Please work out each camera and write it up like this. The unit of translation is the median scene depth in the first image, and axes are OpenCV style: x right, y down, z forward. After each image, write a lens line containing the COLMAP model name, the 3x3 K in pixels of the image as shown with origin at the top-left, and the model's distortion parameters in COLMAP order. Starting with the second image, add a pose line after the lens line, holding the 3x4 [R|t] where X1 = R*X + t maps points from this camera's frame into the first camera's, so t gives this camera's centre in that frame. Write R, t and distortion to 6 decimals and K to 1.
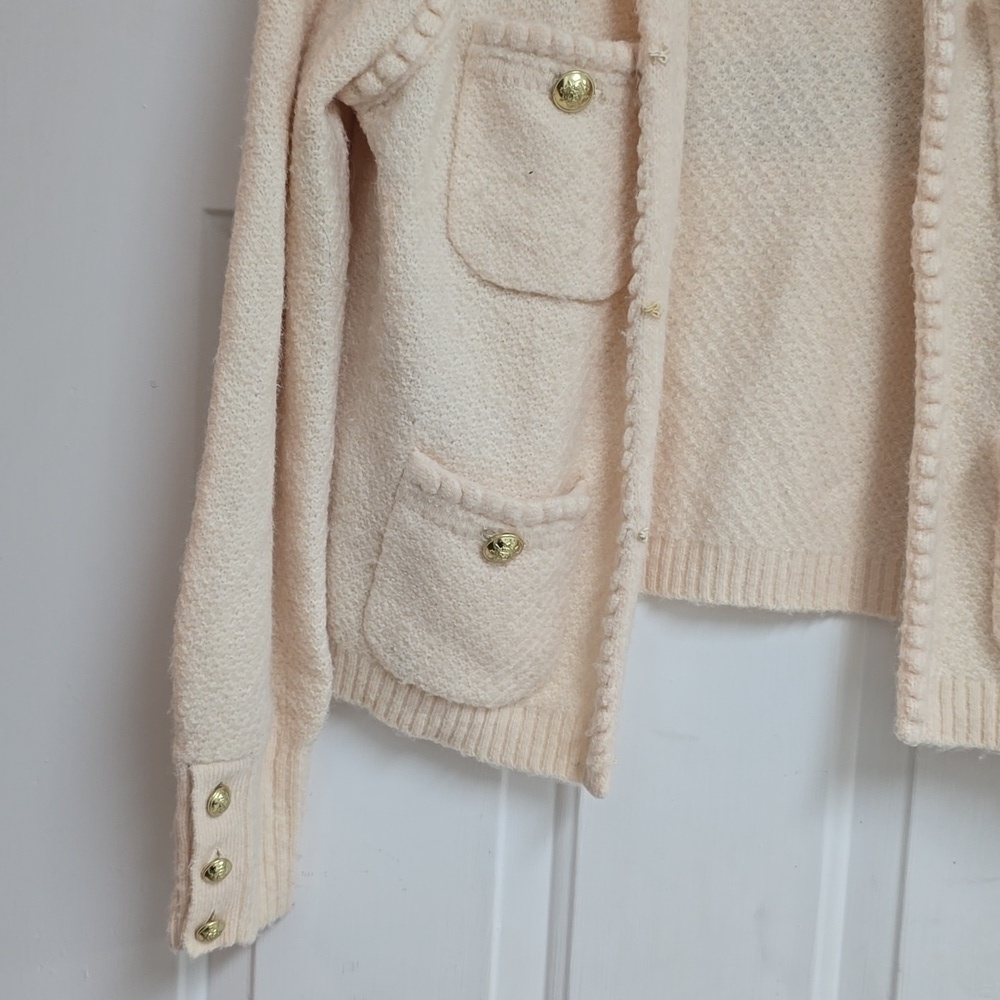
lens RADIAL K [[1462.1, 0, 500.0], [0, 1462.1, 500.0], [0, 0, 1]] dist [0.158794, -0.492789]
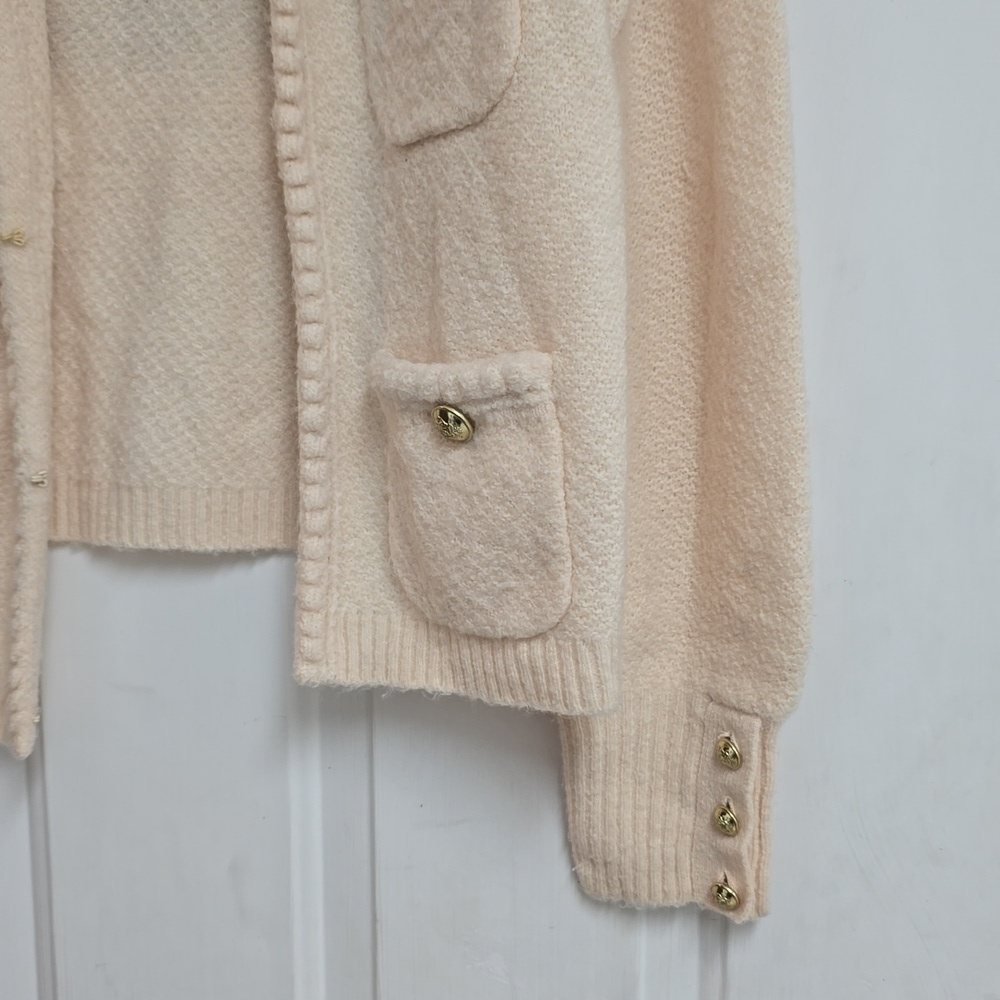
lens RADIAL K [[1462.1, 0, 500.0], [0, 1462.1, 500.0], [0, 0, 1]] dist [0.158794, -0.492789]
pose [[0.997209, -0.050662, -0.054832, 0.447212], [0.052438, 0.998129, 0.031442, 0.023188], [0.053137, -0.034229, 0.998000, 0.070787]]
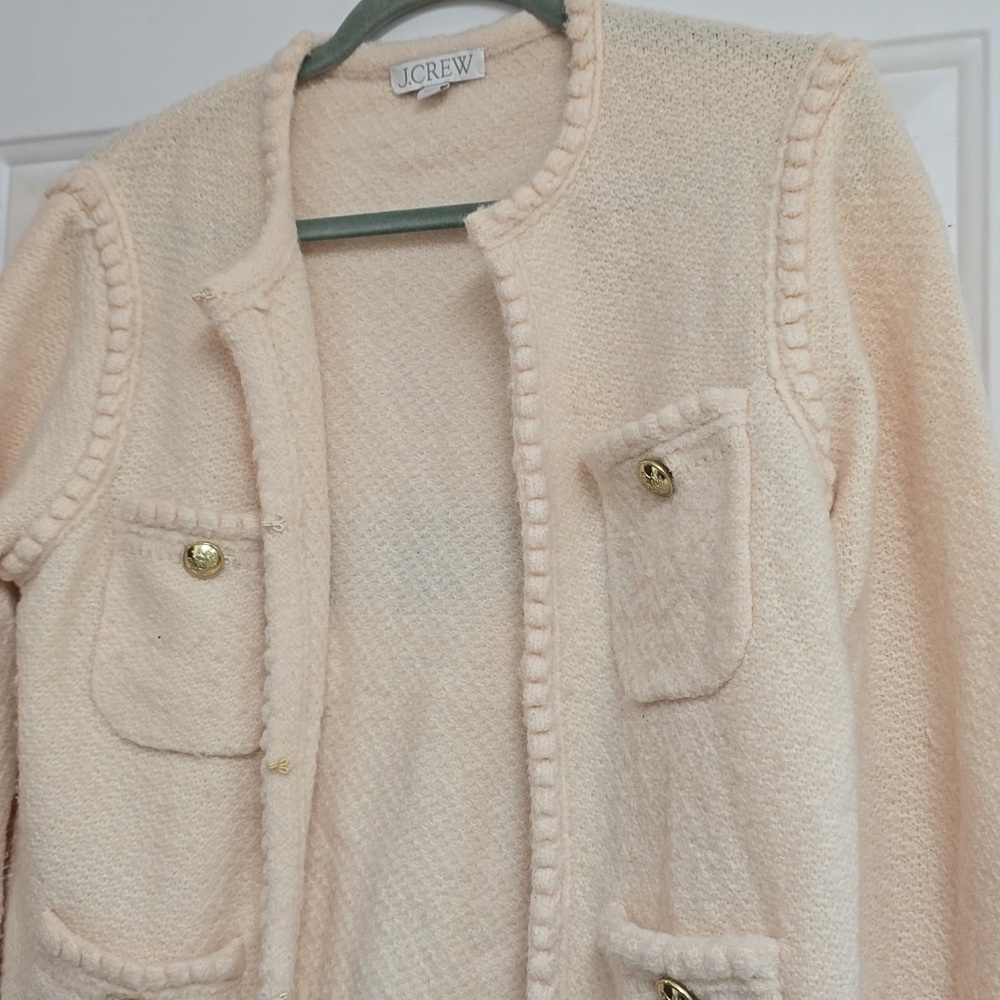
lens RADIAL K [[1462.1, 0, 500.0], [0, 1462.1, 500.0], [0, 0, 1]] dist [0.158794, -0.492789]
pose [[0.968276, -0.047533, -0.245322, 0.496177], [-0.007894, 0.975433, -0.220155, -0.085079], [0.249759, 0.215107, 0.944113, 0.047938]]
